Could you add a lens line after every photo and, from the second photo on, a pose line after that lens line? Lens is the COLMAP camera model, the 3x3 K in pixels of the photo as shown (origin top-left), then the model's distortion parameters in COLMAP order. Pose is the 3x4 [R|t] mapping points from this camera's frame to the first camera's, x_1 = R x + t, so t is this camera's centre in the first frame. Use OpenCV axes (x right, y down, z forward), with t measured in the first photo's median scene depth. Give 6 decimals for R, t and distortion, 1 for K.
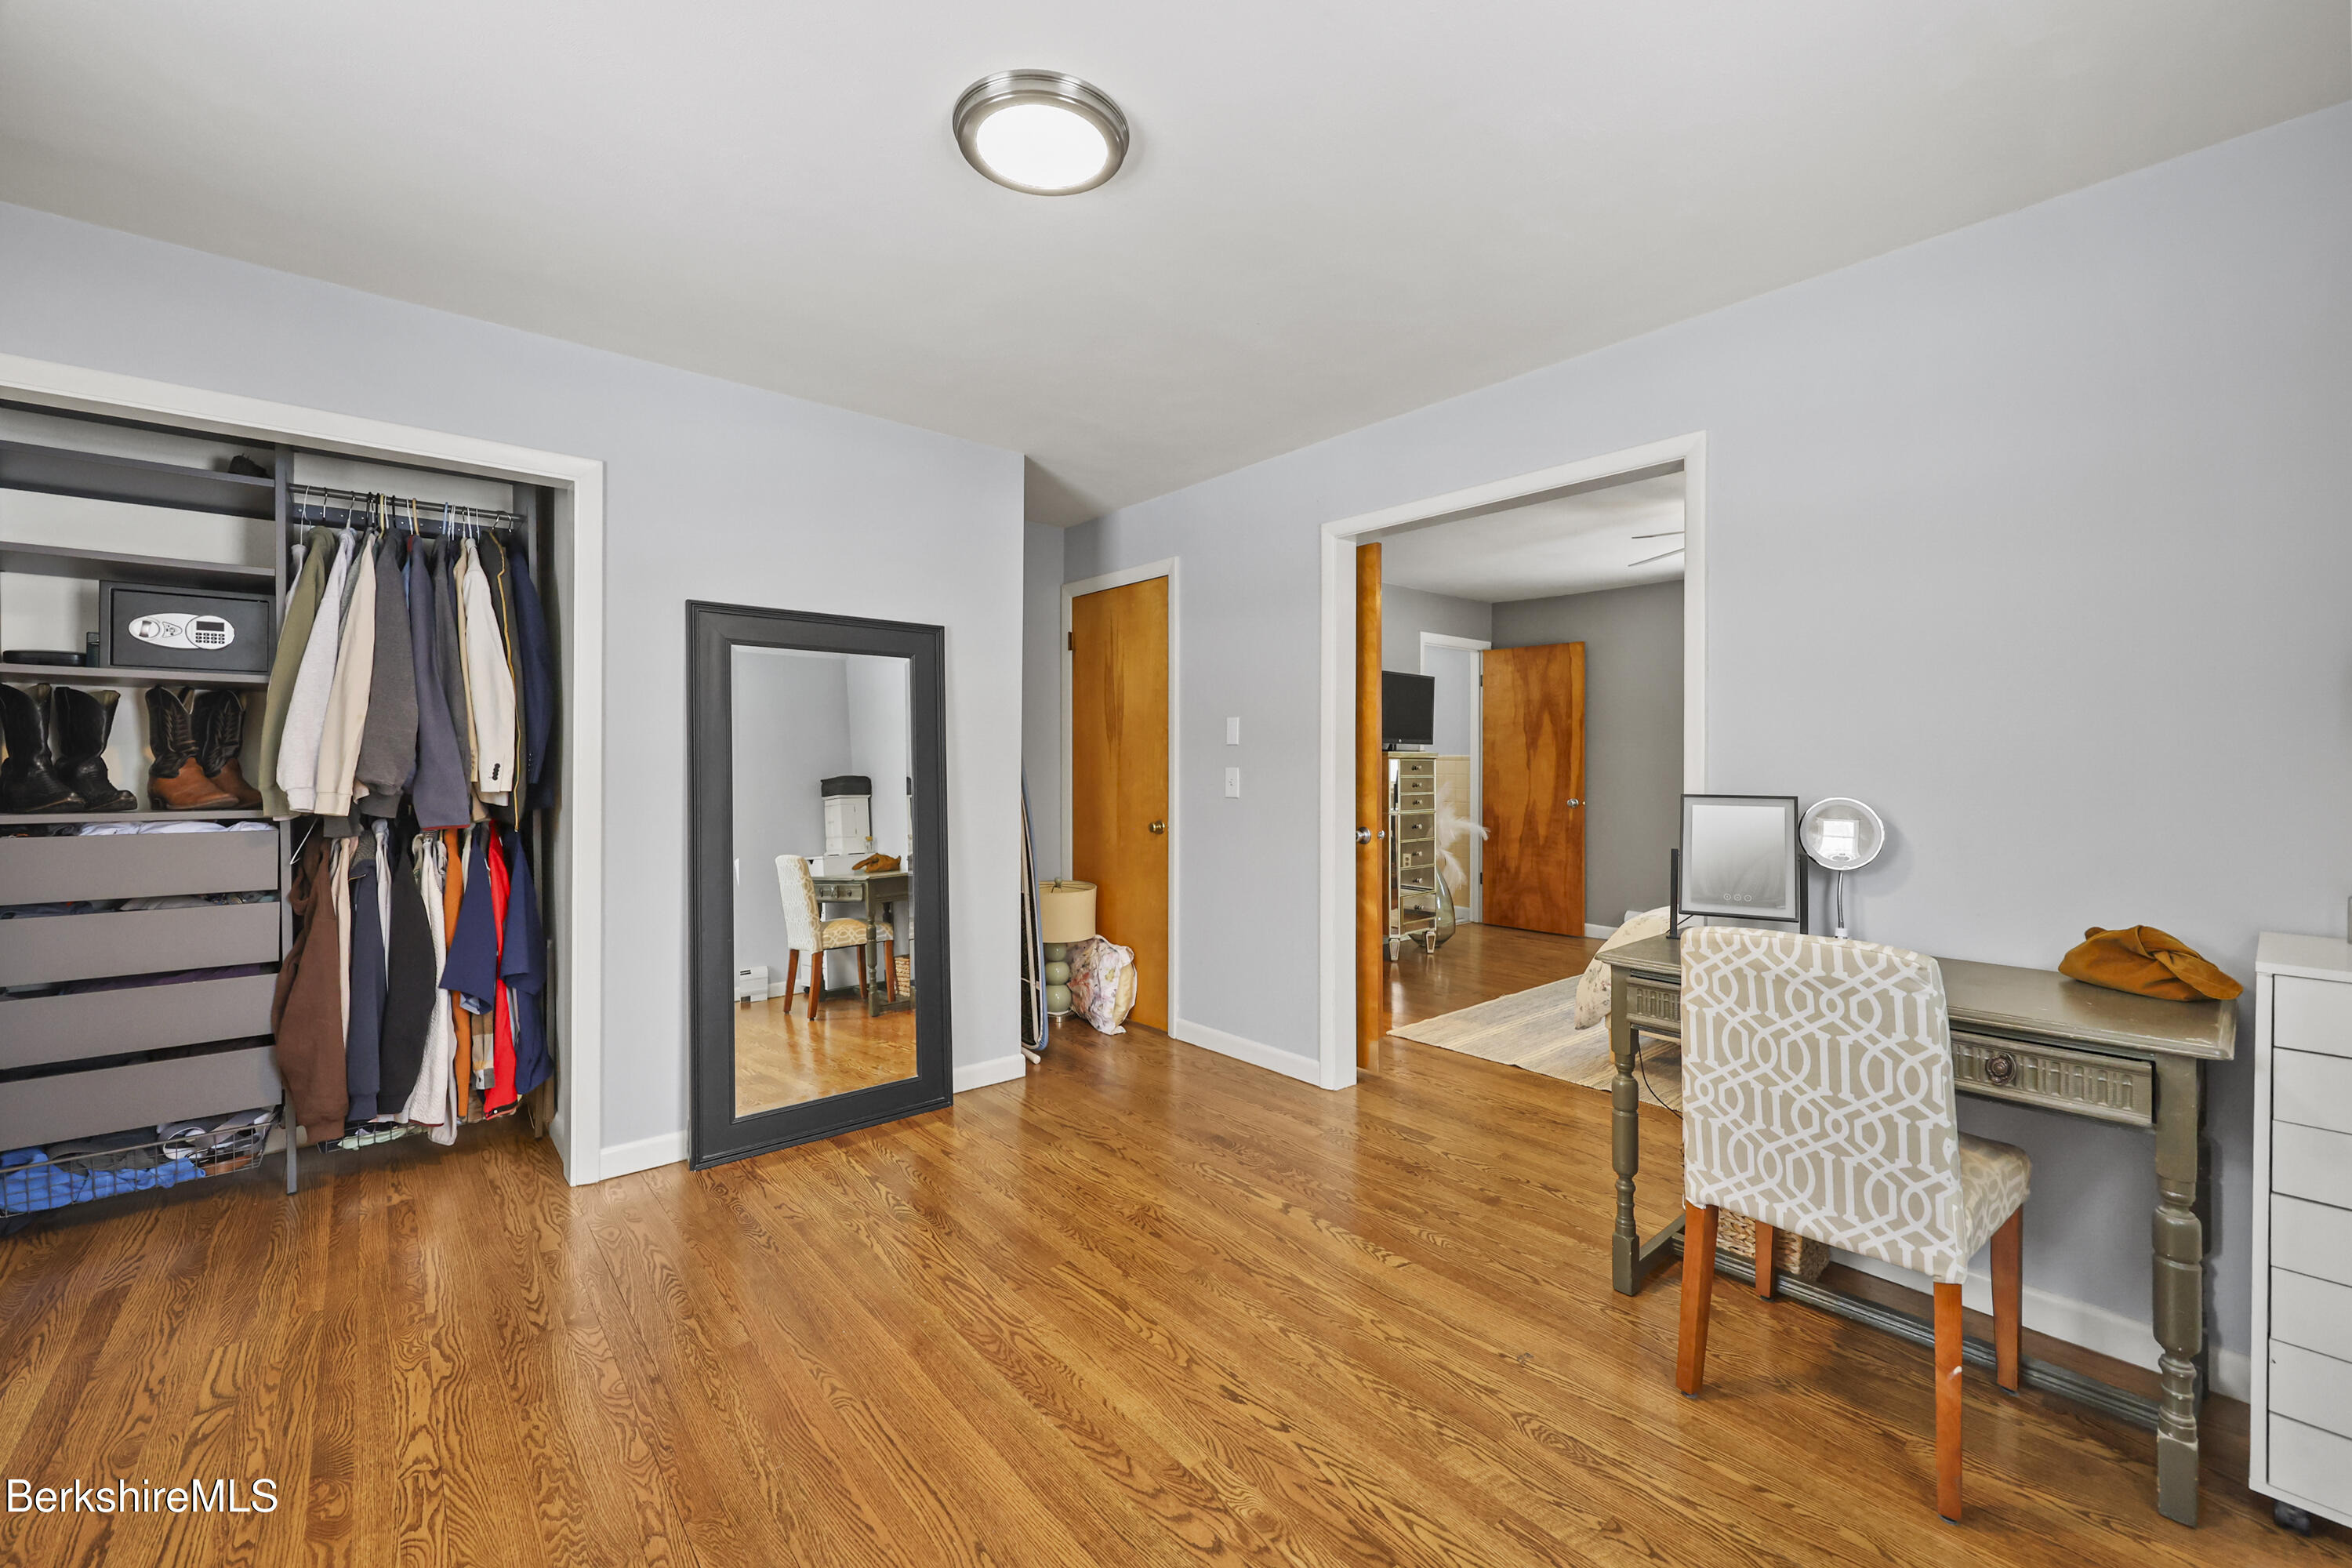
lens RADIAL K [[949.7, 0, 1183.0], [0, 949.7, 785.5], [0, 0, 1]] dist [-0.000400, -0.000296]
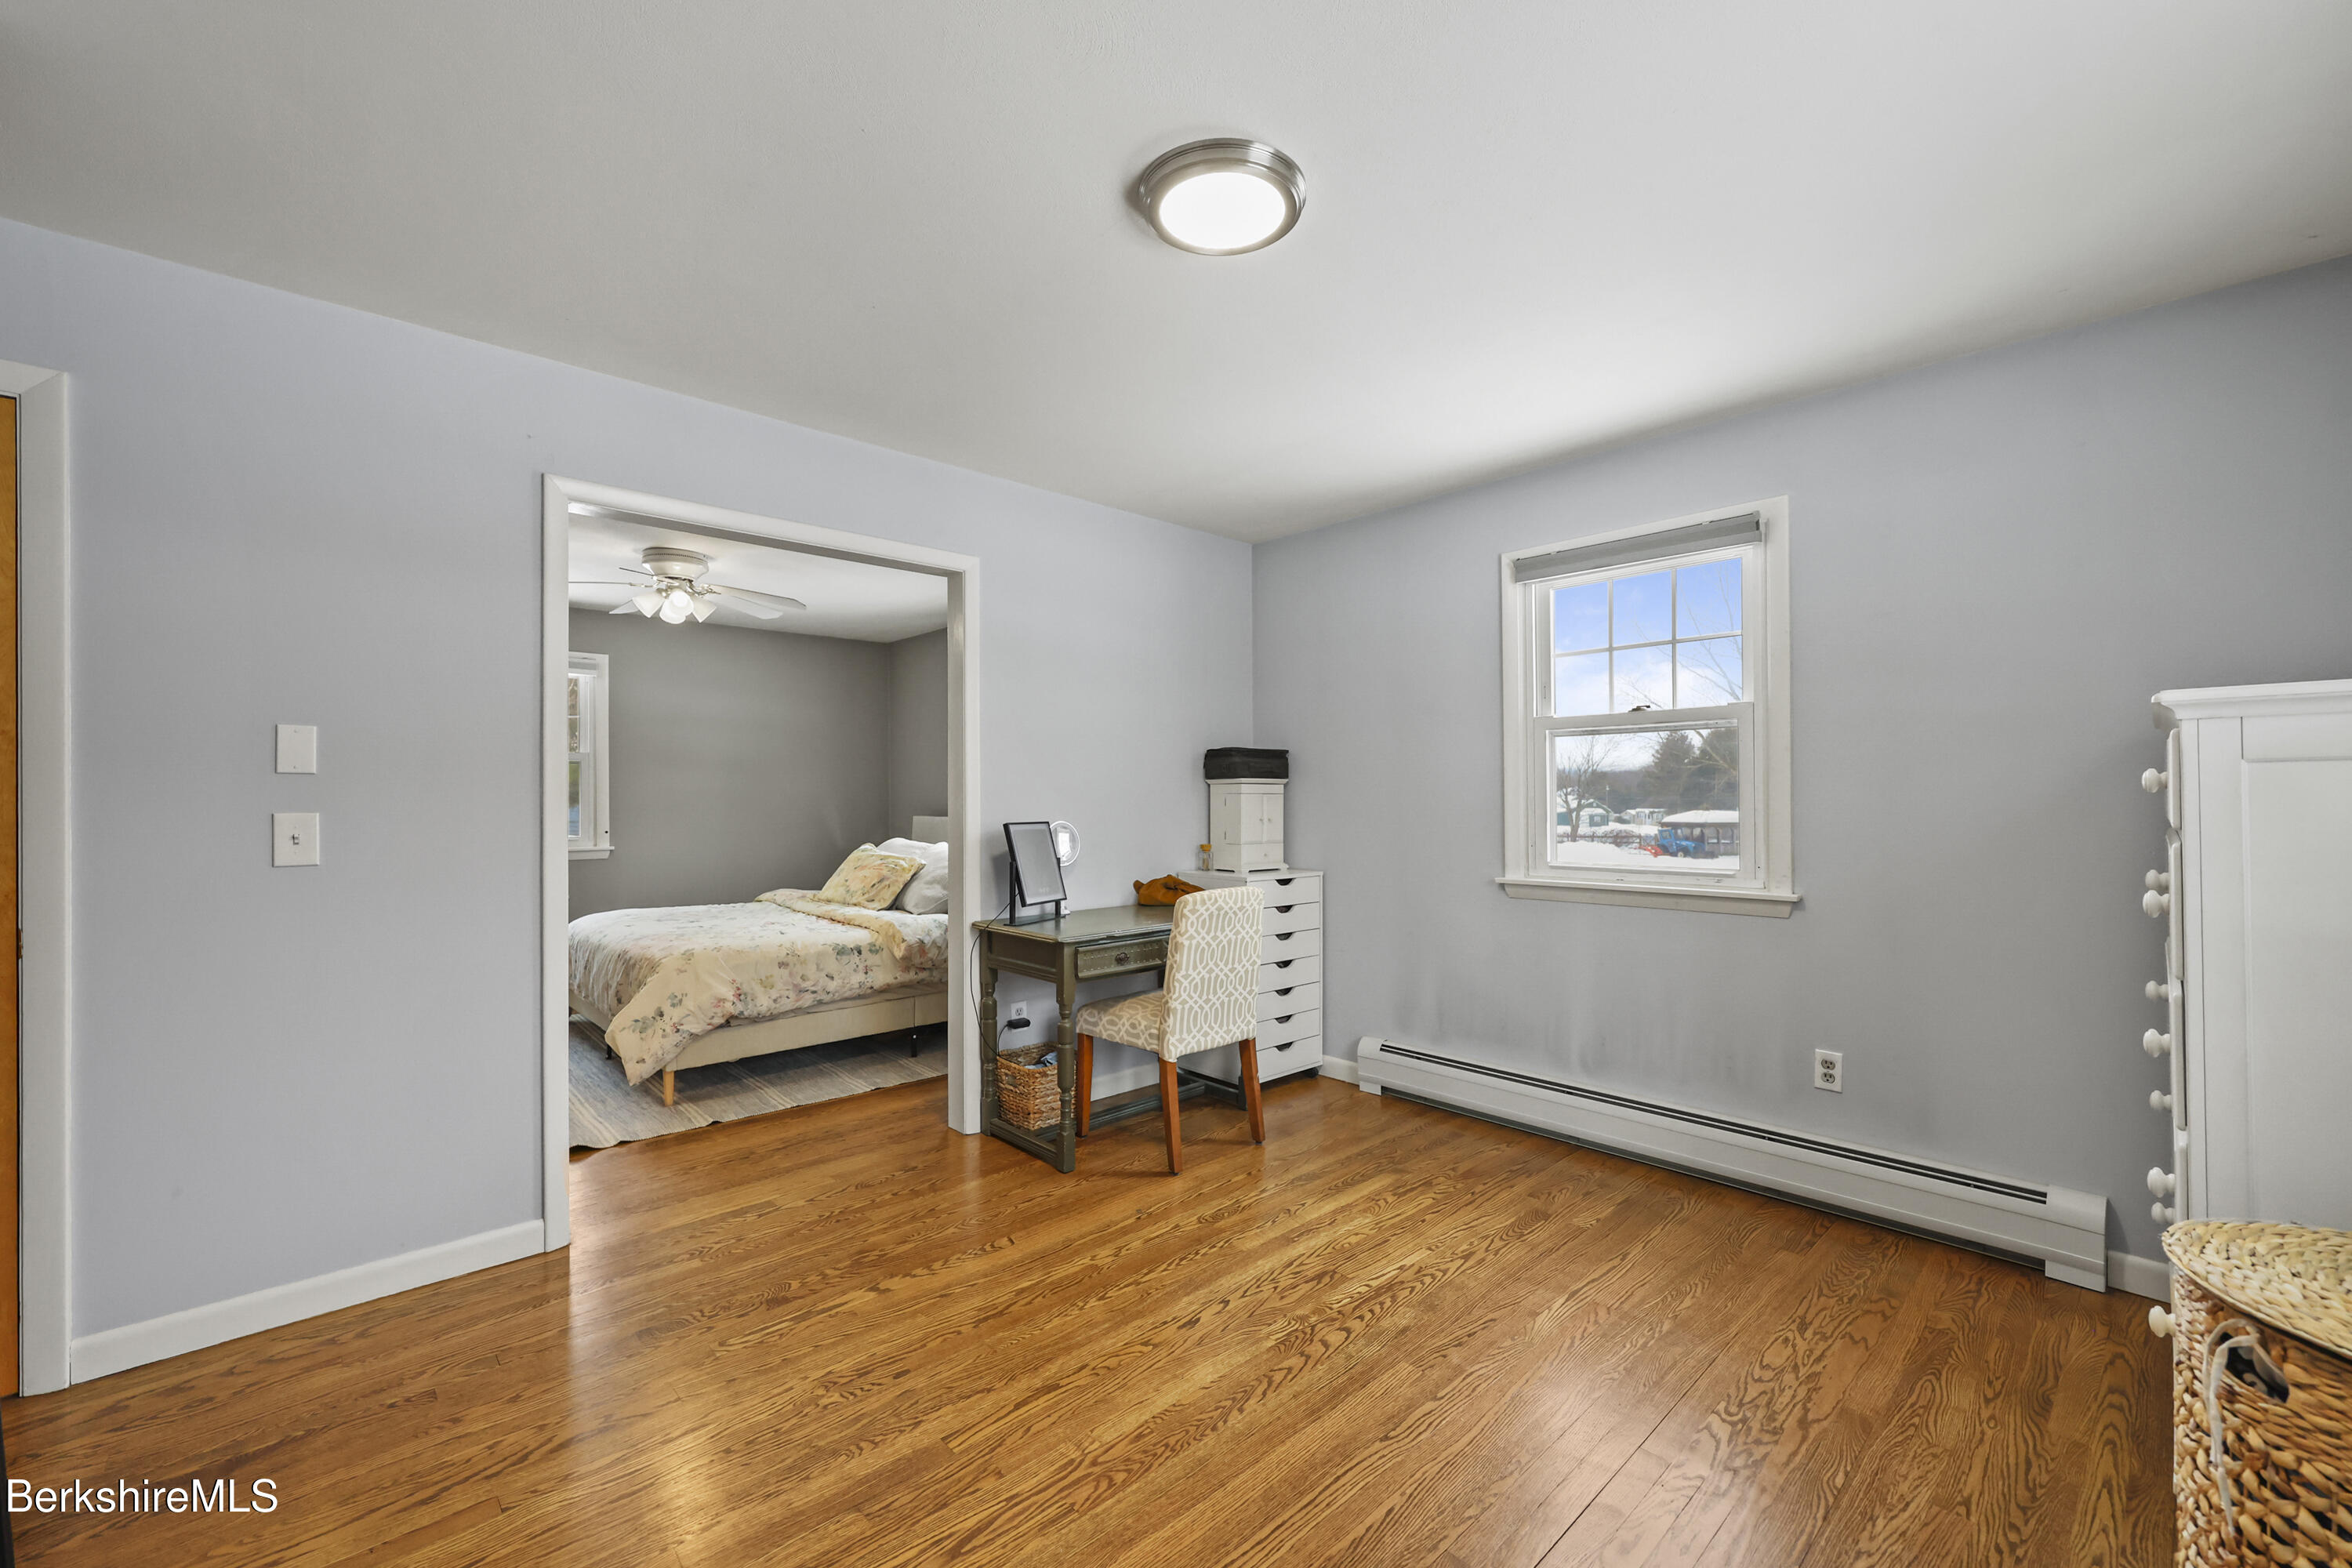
lens RADIAL K [[950.8, 0, 1180.2], [0, 950.8, 806.8], [0, 0, 1]] dist [0.001666, 0.000094]
pose [[-0.037499, -0.009205, 0.999254, -1.090348], [0.026908, 0.999586, 0.010218, -0.027877], [-0.998934, 0.027271, -0.037236, 0.982145]]
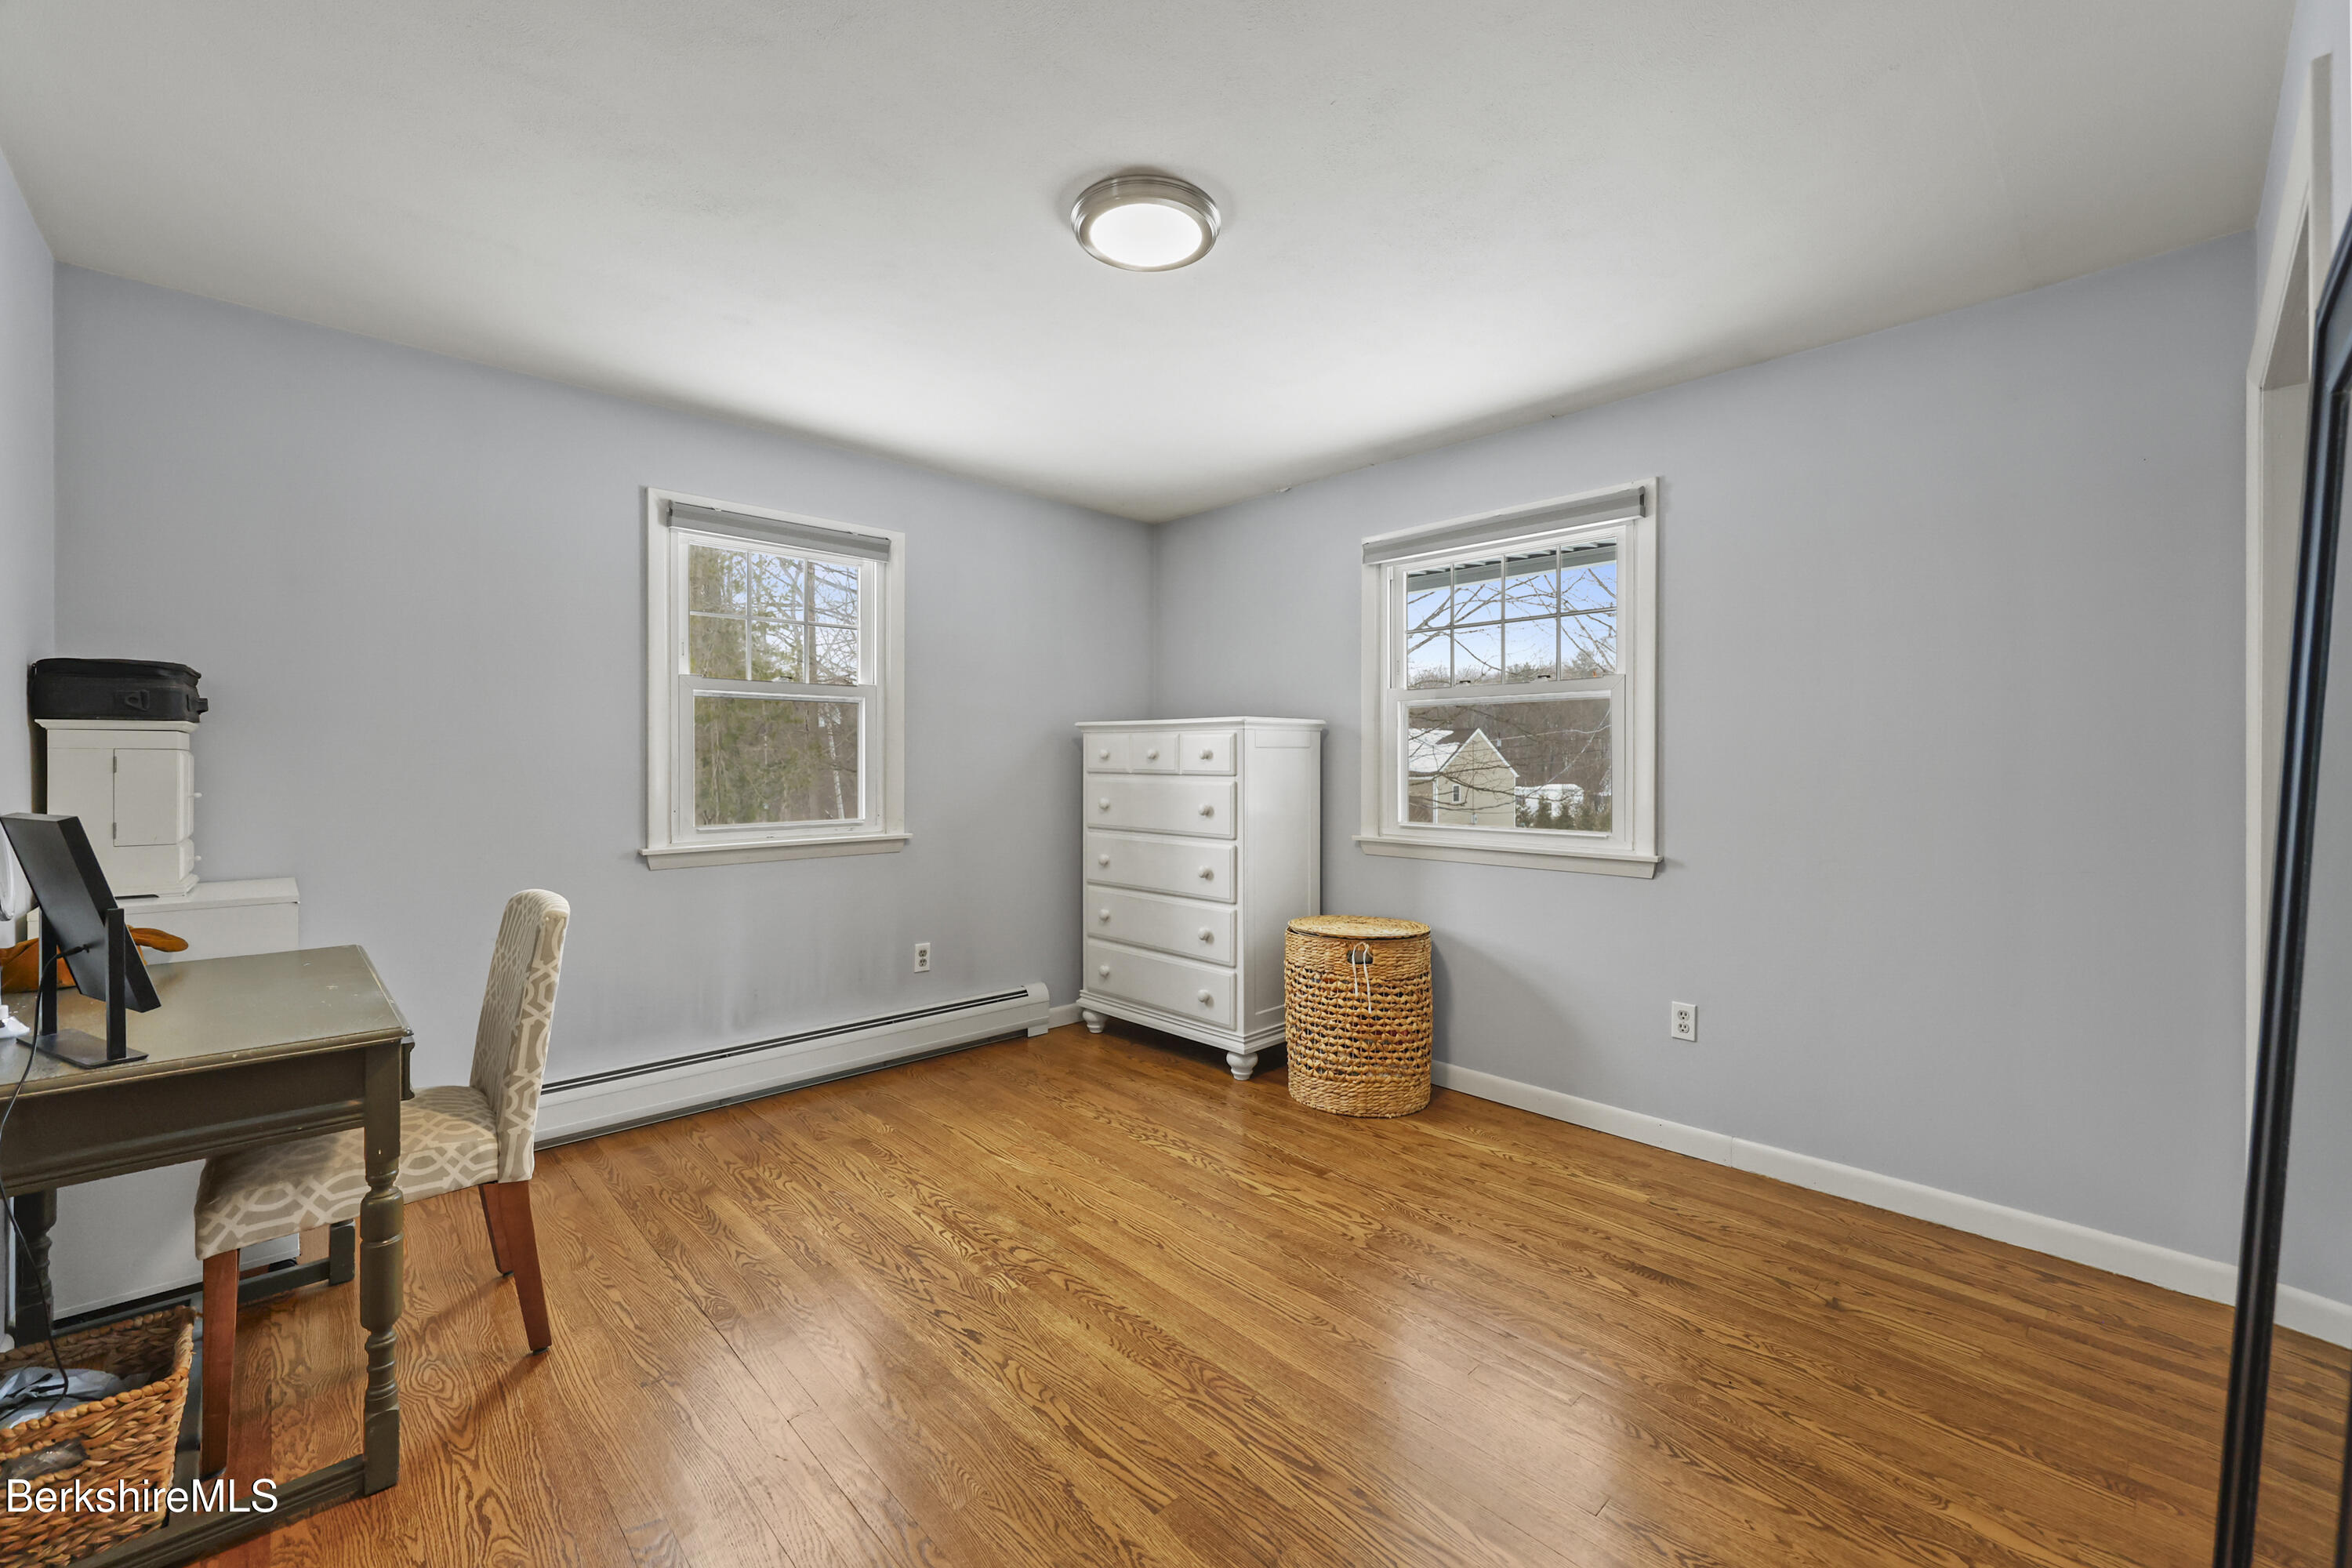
lens RADIAL K [[949.7, 0, 1183.0], [0, 949.7, 785.5], [0, 0, 1]] dist [-0.000400, -0.000296]
pose [[-0.998419, -0.001492, -0.056182, -0.122387], [-0.004227, 0.998809, 0.048602, -0.048815], [0.056043, 0.048763, -0.997237, 1.968098]]
